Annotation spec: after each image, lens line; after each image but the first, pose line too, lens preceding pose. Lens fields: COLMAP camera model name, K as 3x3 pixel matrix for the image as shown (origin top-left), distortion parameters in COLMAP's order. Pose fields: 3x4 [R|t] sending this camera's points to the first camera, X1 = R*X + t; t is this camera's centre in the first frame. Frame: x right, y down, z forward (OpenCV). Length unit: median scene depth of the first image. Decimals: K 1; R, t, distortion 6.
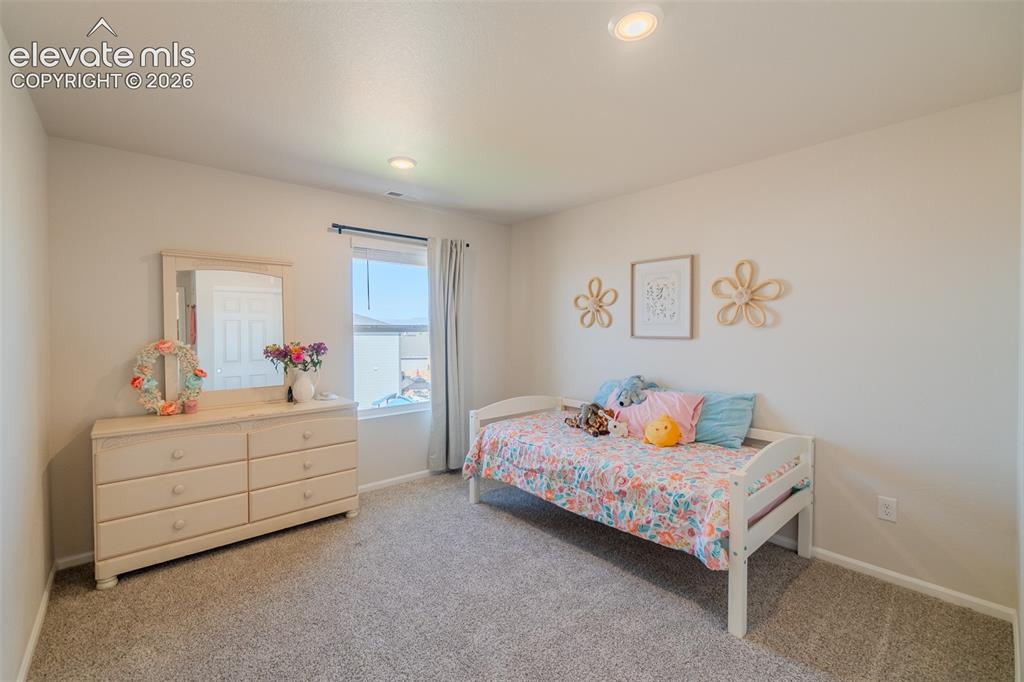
lens RADIAL K [[436.3, 0, 512.7], [0, 436.3, 332.5], [0, 0, 1]] dist [-0.004863, 0.000871]
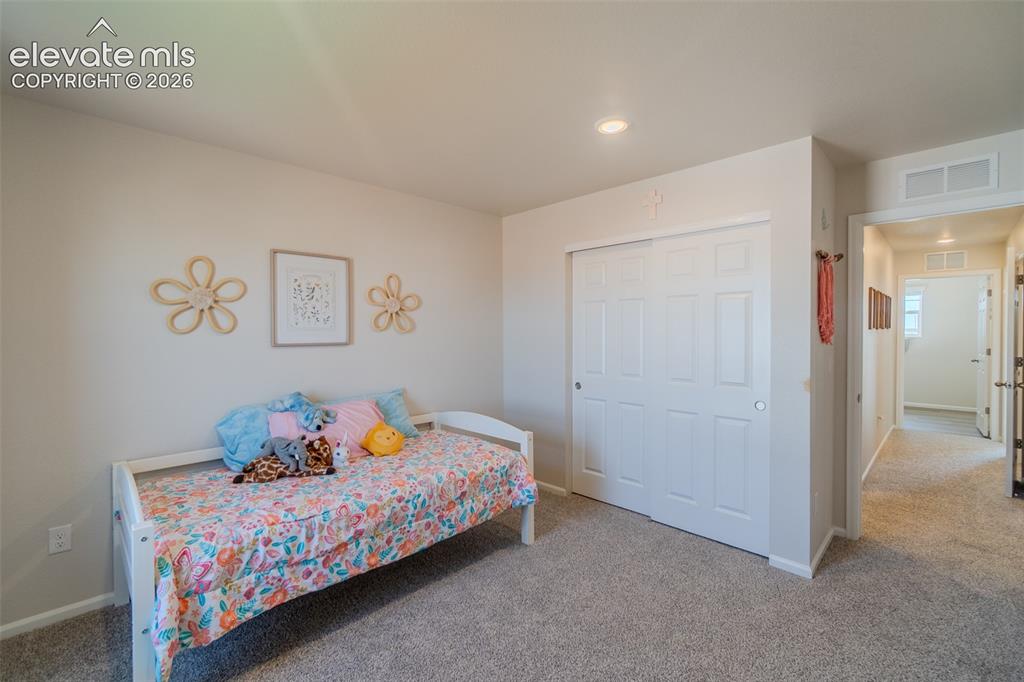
lens RADIAL K [[436.3, 0, 514.9], [0, 436.3, 341.8], [0, 0, 1]] dist [-0.004863, 0.000871]
pose [[-0.053966, -0.015549, 0.998422, -0.631265], [0.020034, 0.999661, 0.016651, -0.001770], [-0.998342, 0.020901, -0.053636, 0.764024]]
